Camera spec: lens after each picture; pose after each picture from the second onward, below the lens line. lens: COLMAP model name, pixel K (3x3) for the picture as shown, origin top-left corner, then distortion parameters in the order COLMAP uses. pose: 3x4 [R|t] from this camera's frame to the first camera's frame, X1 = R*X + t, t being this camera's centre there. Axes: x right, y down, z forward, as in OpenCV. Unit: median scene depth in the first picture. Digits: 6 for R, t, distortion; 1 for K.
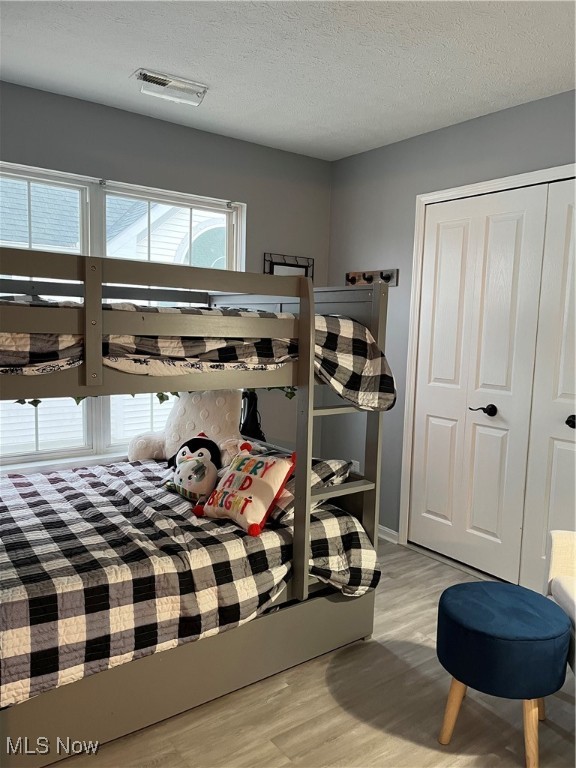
lens RADIAL K [[580.3, 0, 283.6], [0, 580.3, 392.9], [0, 0, 1]] dist [0.060847, -0.093755]
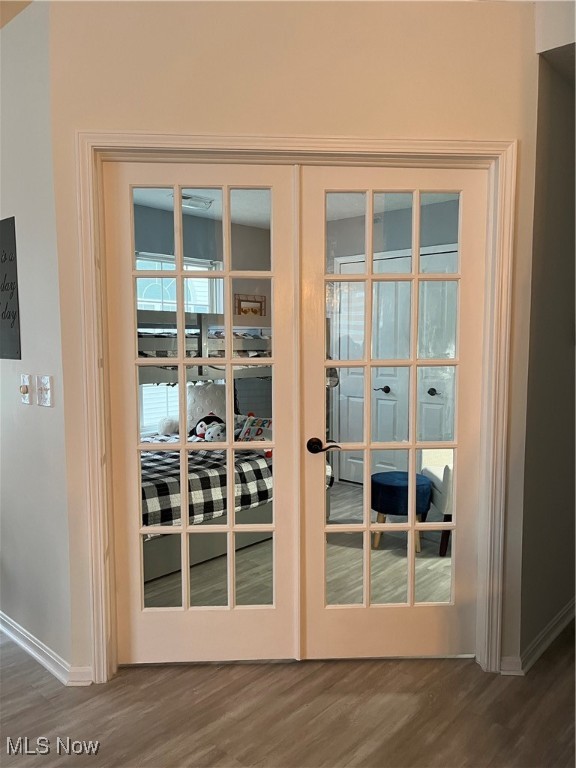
lens RADIAL K [[580.3, 0, 283.6], [0, 580.3, 392.9], [0, 0, 1]] dist [0.060847, -0.093755]
pose [[0.982687, -0.045703, 0.179545, -0.265167], [0.050047, 0.998552, -0.019737, 0.065640], [-0.178383, 0.028381, 0.983552, -0.663224]]
